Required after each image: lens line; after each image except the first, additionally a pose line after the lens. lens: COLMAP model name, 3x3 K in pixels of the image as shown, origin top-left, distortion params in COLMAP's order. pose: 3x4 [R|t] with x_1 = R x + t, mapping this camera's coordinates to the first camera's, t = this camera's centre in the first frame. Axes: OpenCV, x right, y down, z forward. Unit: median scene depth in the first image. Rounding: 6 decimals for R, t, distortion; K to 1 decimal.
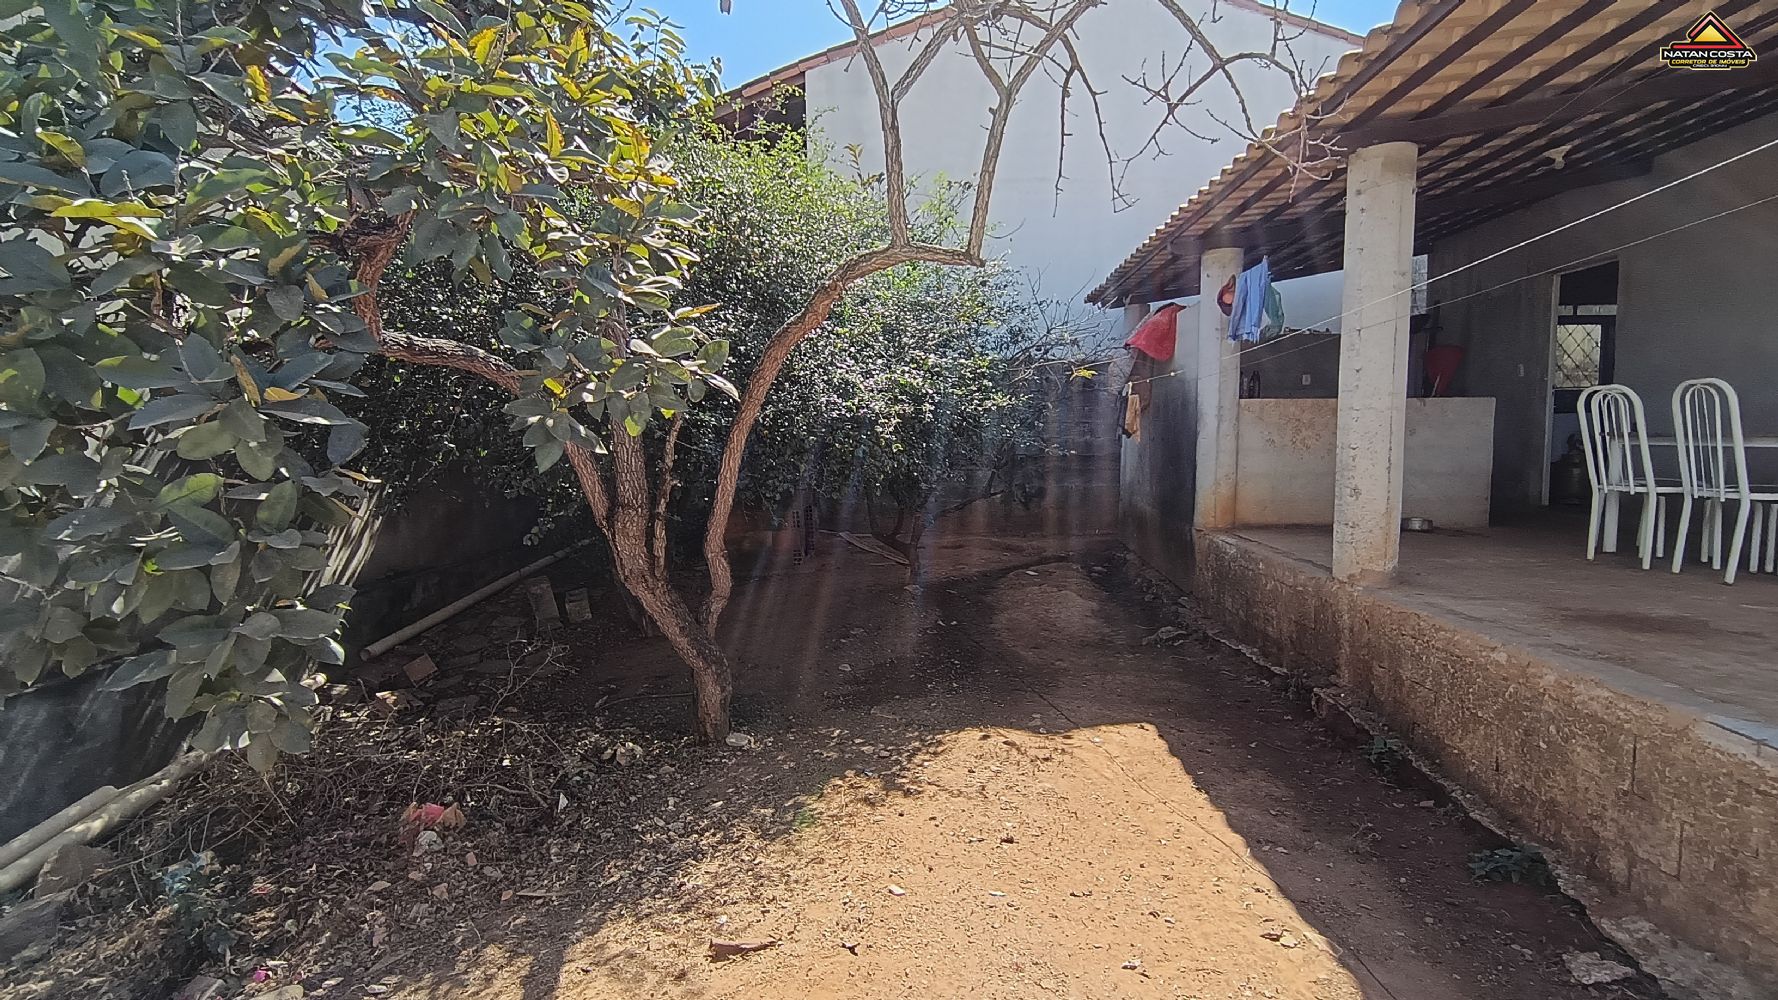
lens RADIAL K [[821.2, 0, 889.9], [0, 821.2, 506.4], [0, 0, 1]] dist [0.003827, -0.000175]
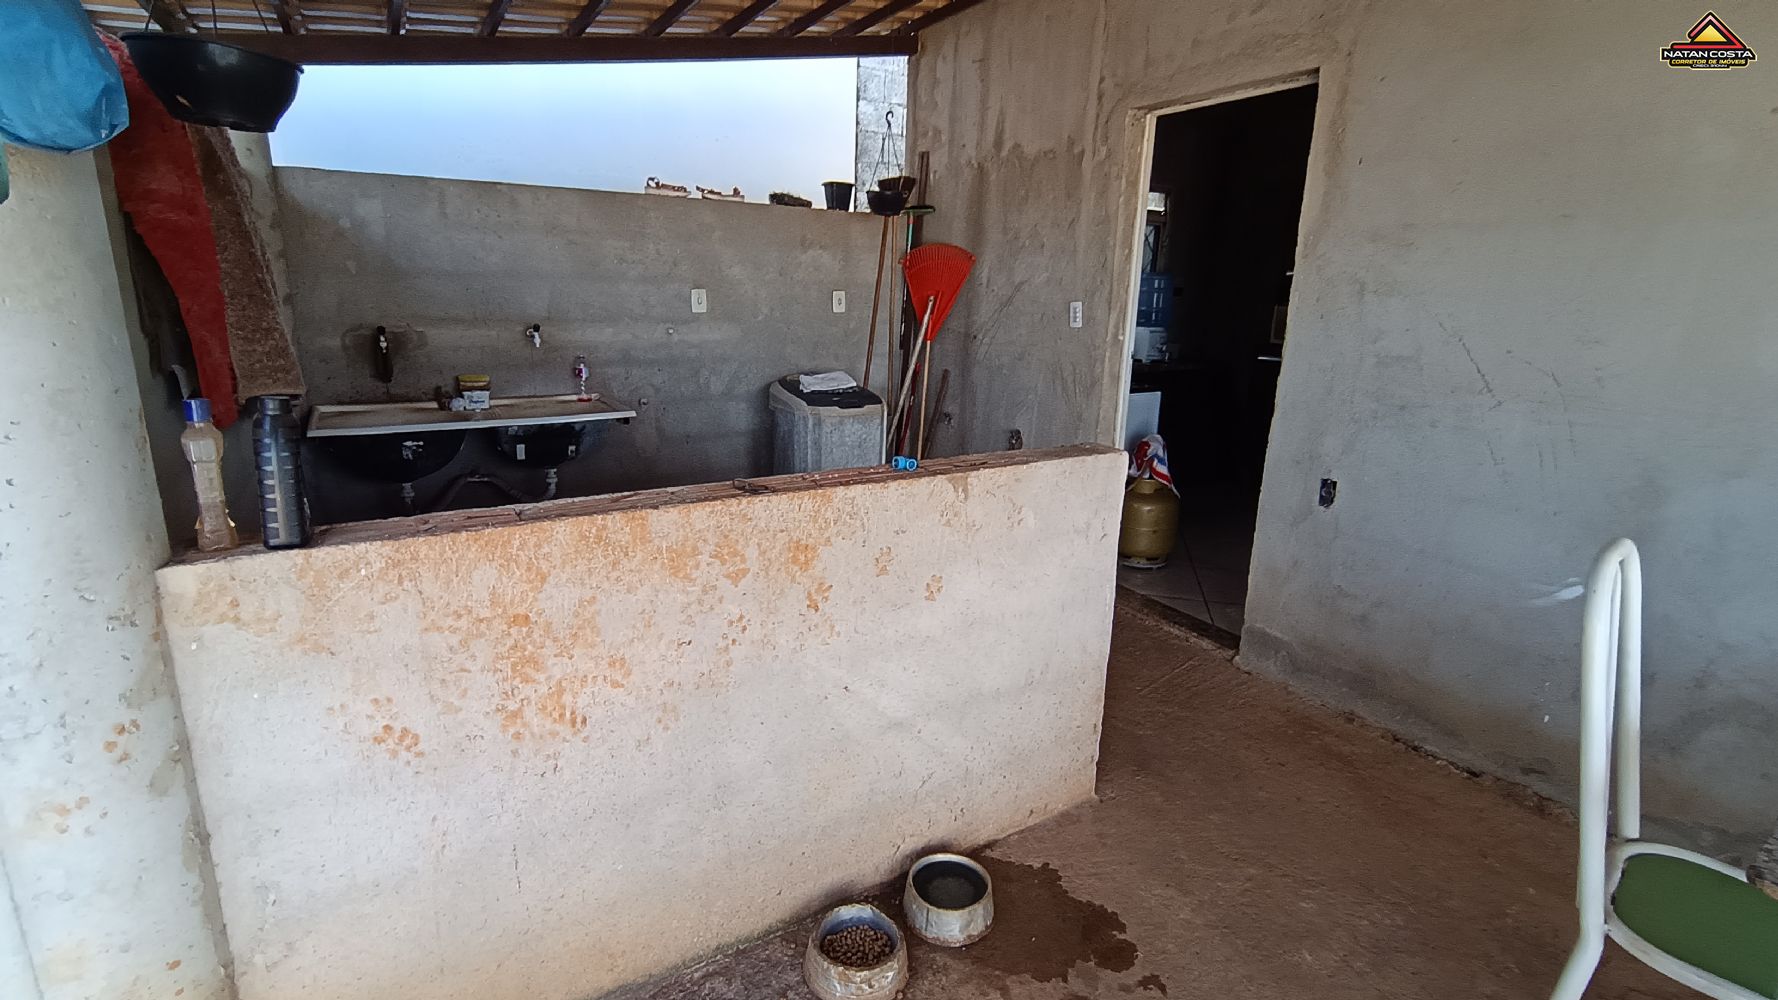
lens RADIAL K [[817.5, 0, 884.5], [0, 817.5, 493.5], [0, 0, 1]] dist [0.002421, -0.000288]
pose [[0.830759, -0.114888, 0.544647, 0.680846], [0.022960, 0.984708, 0.172692, -0.256433], [-0.556159, -0.130960, 0.820693, 1.134107]]
